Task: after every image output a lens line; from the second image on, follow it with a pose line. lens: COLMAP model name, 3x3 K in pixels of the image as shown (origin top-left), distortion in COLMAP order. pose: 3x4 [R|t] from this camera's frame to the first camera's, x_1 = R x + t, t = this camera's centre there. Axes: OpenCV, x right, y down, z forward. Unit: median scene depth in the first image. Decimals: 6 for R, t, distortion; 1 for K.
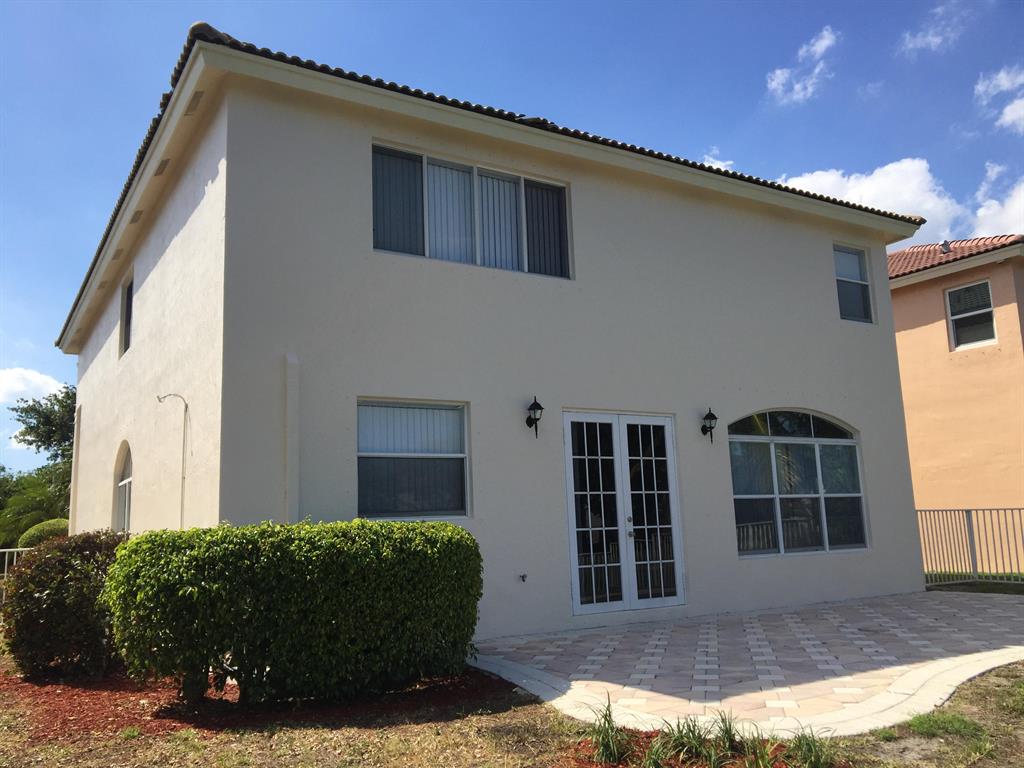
lens RADIAL K [[855.2, 0, 508.7], [0, 855.2, 391.1], [0, 0, 1]] dist [0.074295, -0.166272]
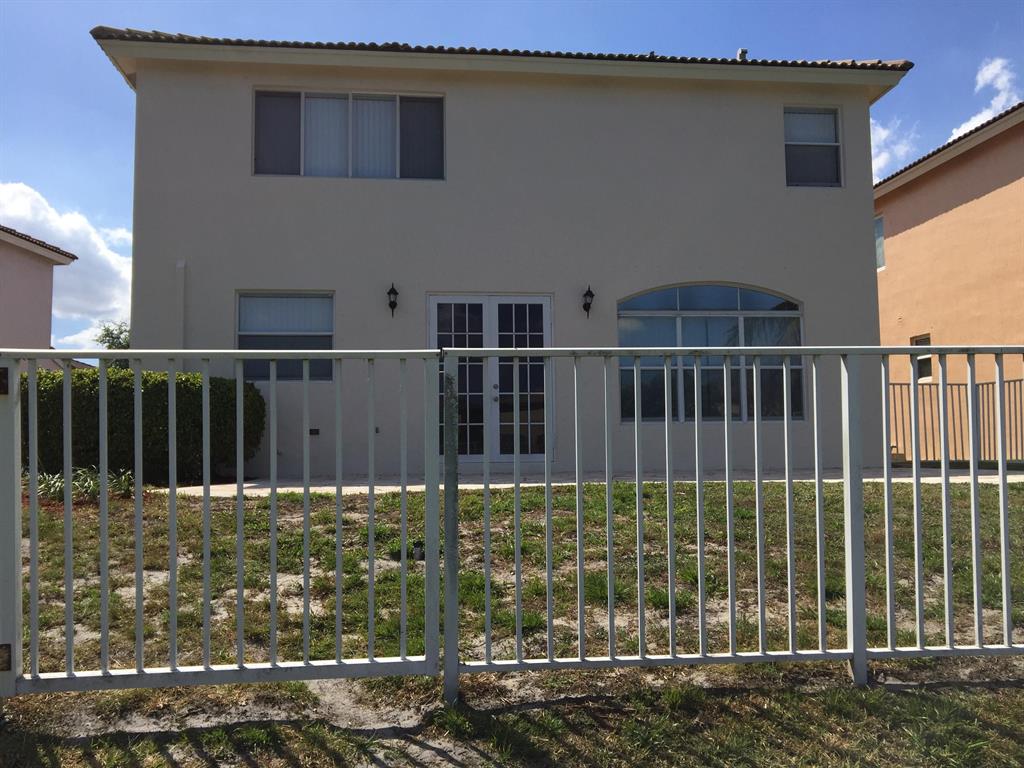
lens RADIAL K [[847.0, 0, 512.0], [0, 847.0, 384.0], [0, 0, 1]] dist [0.055684, -0.092840]
pose [[0.905356, -0.012286, -0.424476, 0.653052], [0.050346, 0.995637, 0.078563, 0.059058], [0.421659, -0.092498, 0.902025, -0.014604]]
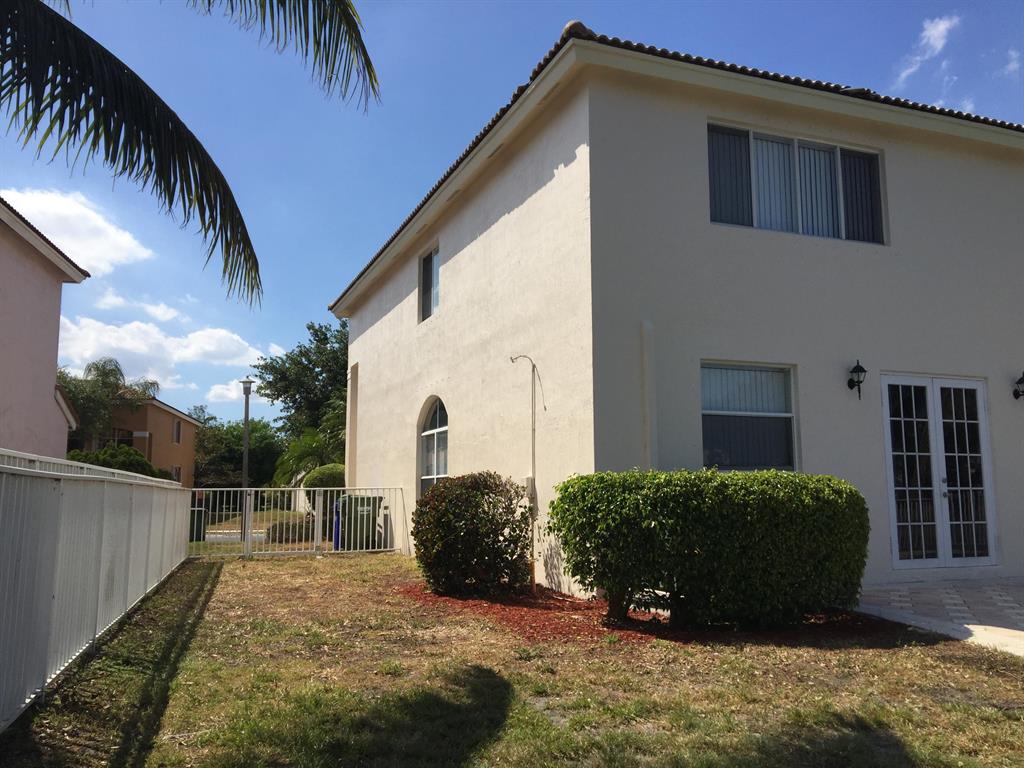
lens RADIAL K [[847.0, 0, 512.0], [0, 847.0, 384.0], [0, 0, 1]] dist [0.055684, -0.092840]
pose [[0.983447, 0.011845, -0.180811, -0.185397], [-0.004804, 0.999215, 0.039328, -0.002806], [0.181135, -0.037808, 0.982731, -0.090470]]
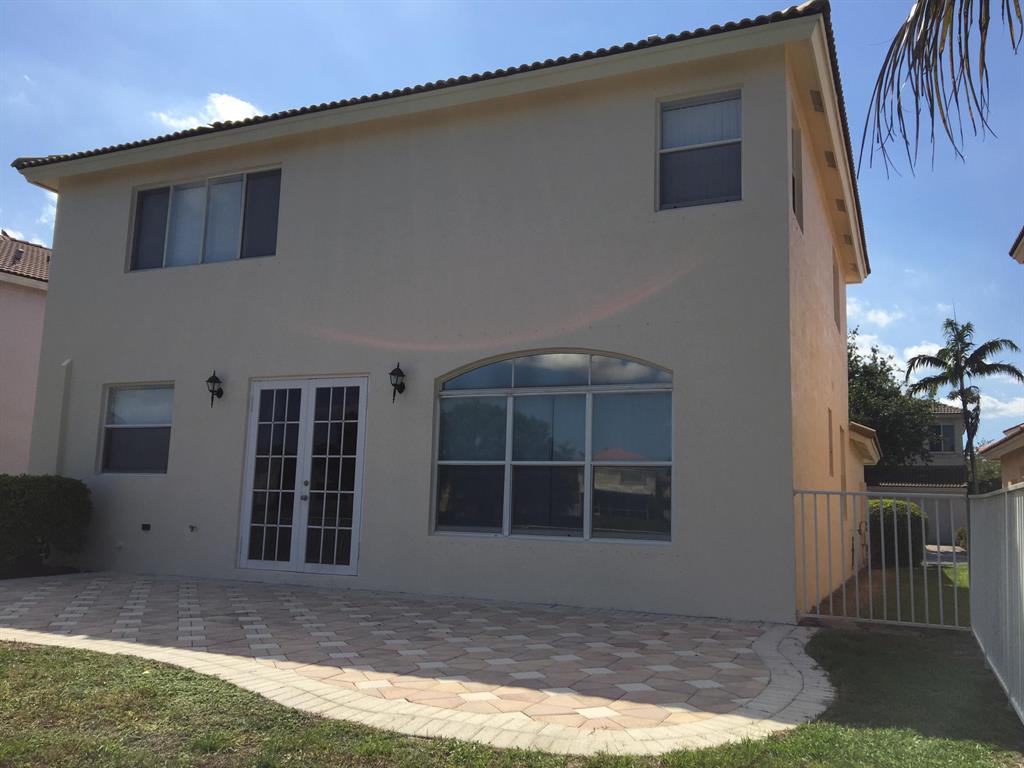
lens RADIAL K [[847.0, 0, 512.0], [0, 847.0, 384.0], [0, 0, 1]] dist [0.055684, -0.092840]
pose [[0.564586, -0.064396, -0.822858, 1.121568], [0.086413, 0.996085, -0.018662, 0.074693], [0.820838, -0.060570, 0.567941, 0.649924]]
